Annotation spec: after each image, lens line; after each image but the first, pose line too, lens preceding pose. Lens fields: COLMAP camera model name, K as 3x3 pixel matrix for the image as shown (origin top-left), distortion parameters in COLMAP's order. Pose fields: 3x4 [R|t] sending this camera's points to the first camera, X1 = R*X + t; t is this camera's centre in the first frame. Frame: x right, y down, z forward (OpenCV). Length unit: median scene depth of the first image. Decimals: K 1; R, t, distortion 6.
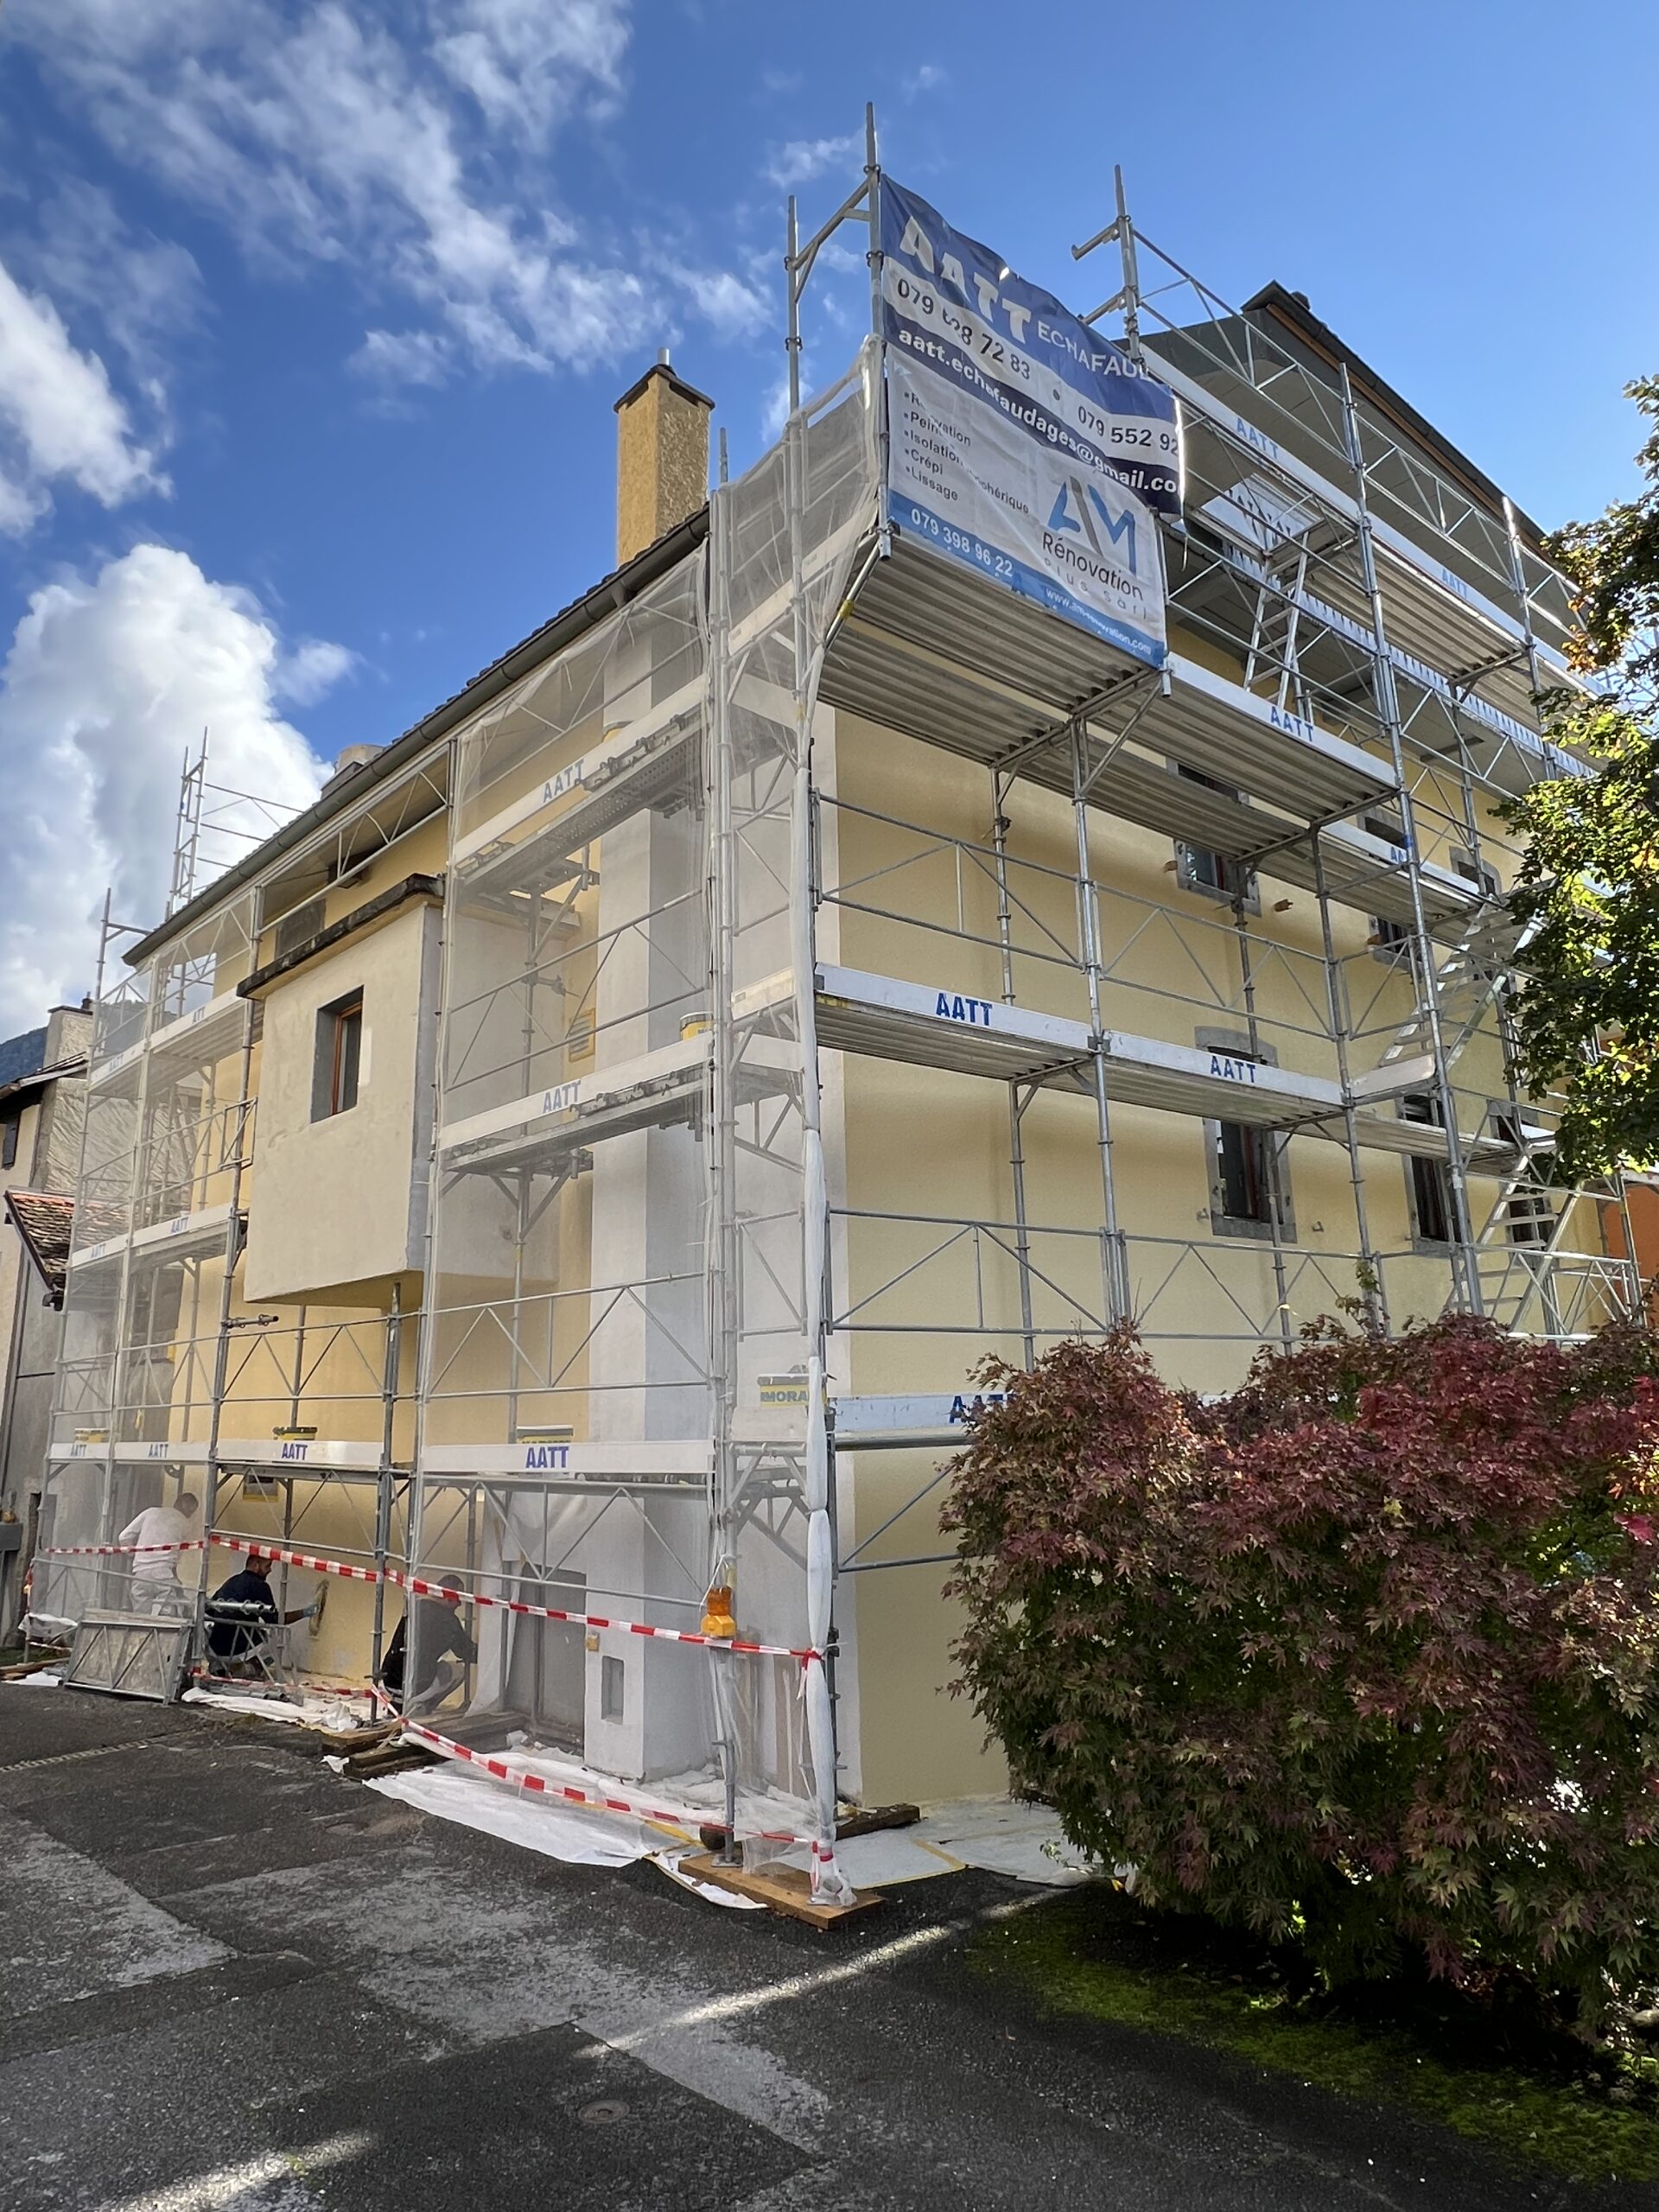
lens RADIAL K [[1309.8, 0, 829.5], [0, 1309.8, 1106.0], [0, 0, 1]] dist [0.027678, -0.000033]
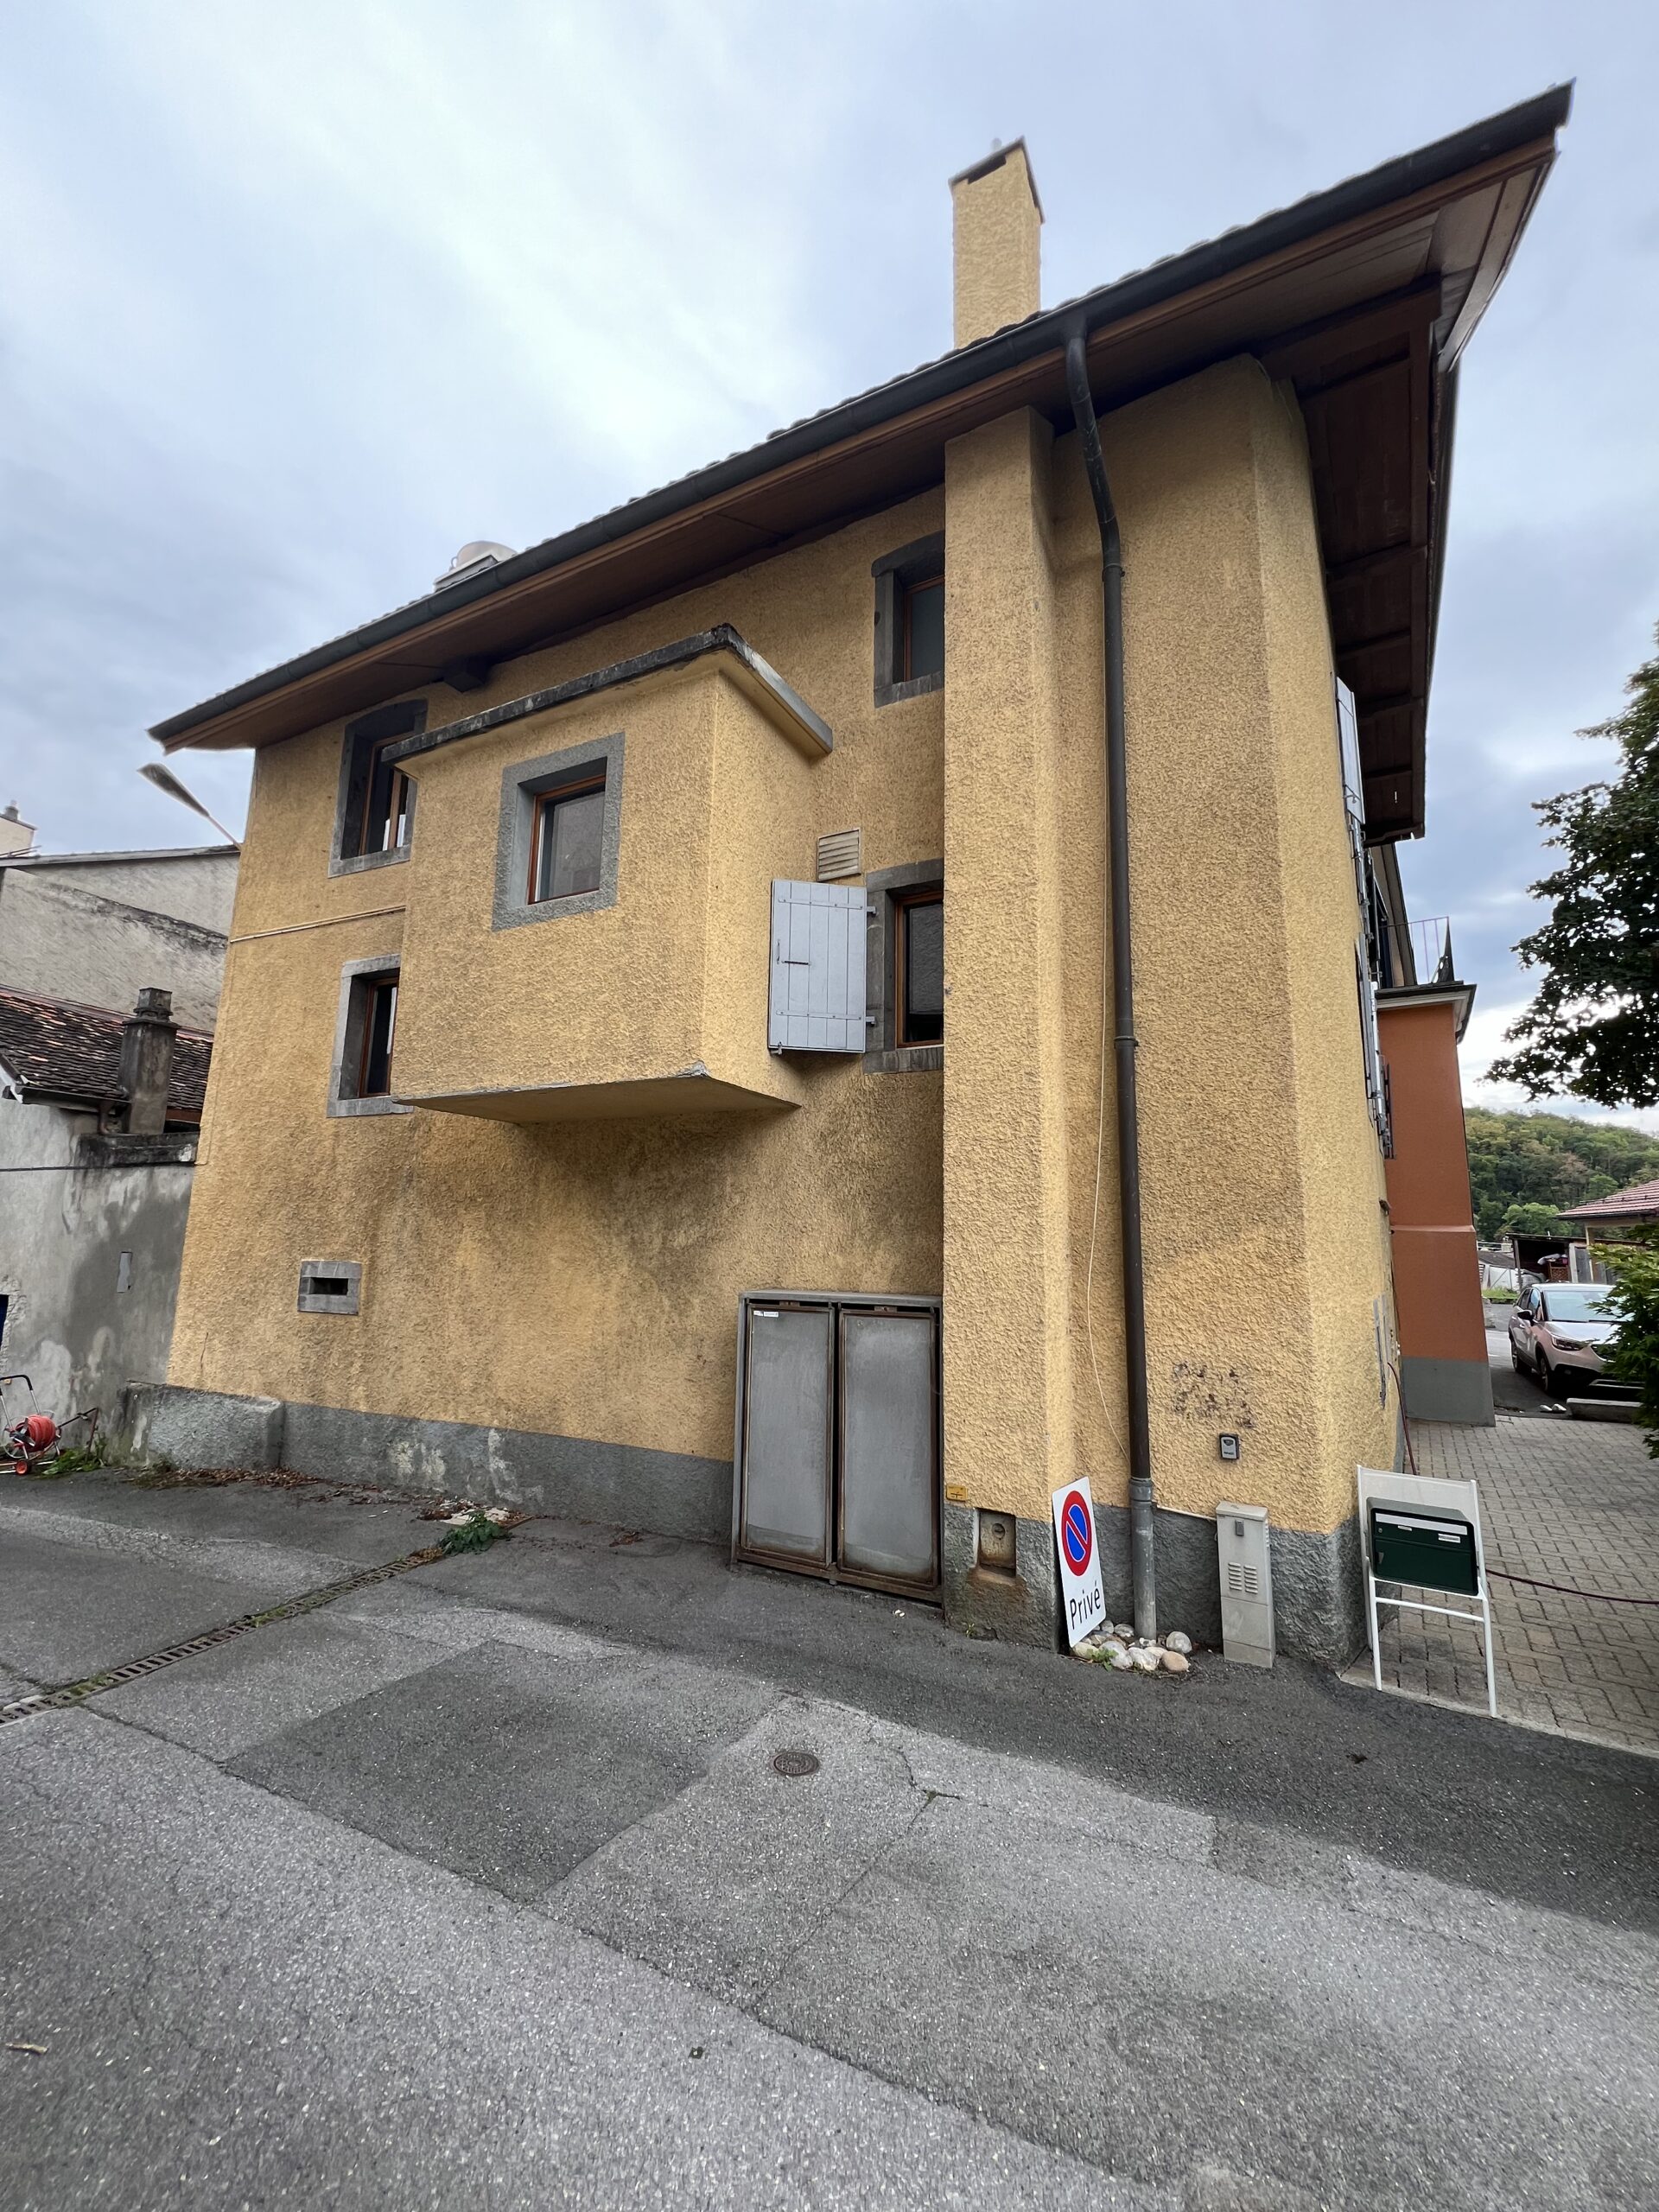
lens RADIAL K [[885.5, 0, 819.1], [0, 885.5, 1100.6], [0, 0, 1]] dist [0.001456, 0.000521]
pose [[0.949019, 0.089450, 0.302262, -0.364262], [-0.109405, 0.992754, 0.049710, 0.089729], [-0.295625, -0.080245, 0.951928, 0.357556]]
